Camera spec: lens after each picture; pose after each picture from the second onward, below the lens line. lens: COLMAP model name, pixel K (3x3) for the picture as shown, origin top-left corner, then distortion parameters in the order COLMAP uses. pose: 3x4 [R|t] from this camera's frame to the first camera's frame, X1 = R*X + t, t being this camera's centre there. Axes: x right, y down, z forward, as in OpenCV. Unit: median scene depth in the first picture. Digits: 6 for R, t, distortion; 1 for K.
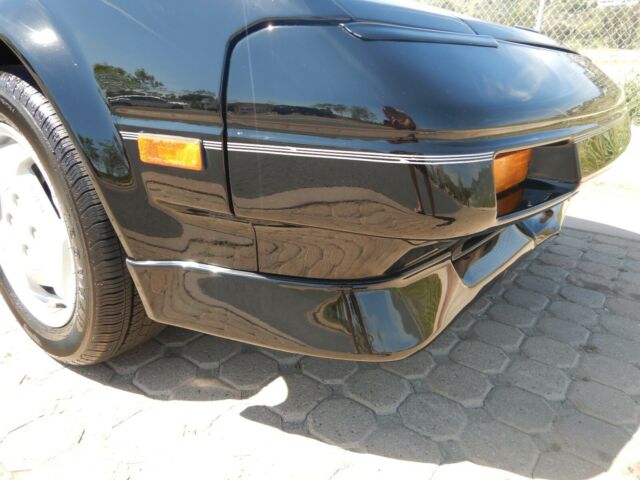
lens RADIAL K [[457.1, 0, 320.2], [0, 457.1, 240.7], [0, 0, 1]] dist [0.008937, 0.002332]
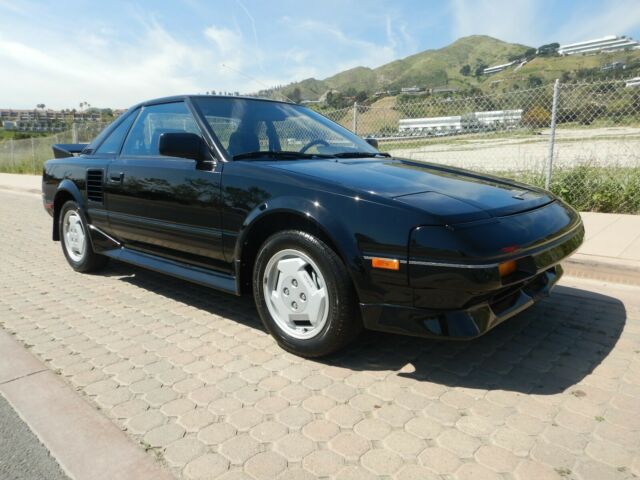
lens RADIAL K [[457.1, 0, 324.0], [0, 457.1, 239.4], [0, 0, 1]] dist [0.008937, 0.002332]
pose [[0.997176, -0.019994, -0.072385, -0.437743], [0.007156, 0.984817, -0.173448, 0.134691], [0.074754, 0.172440, 0.982179, -1.650046]]
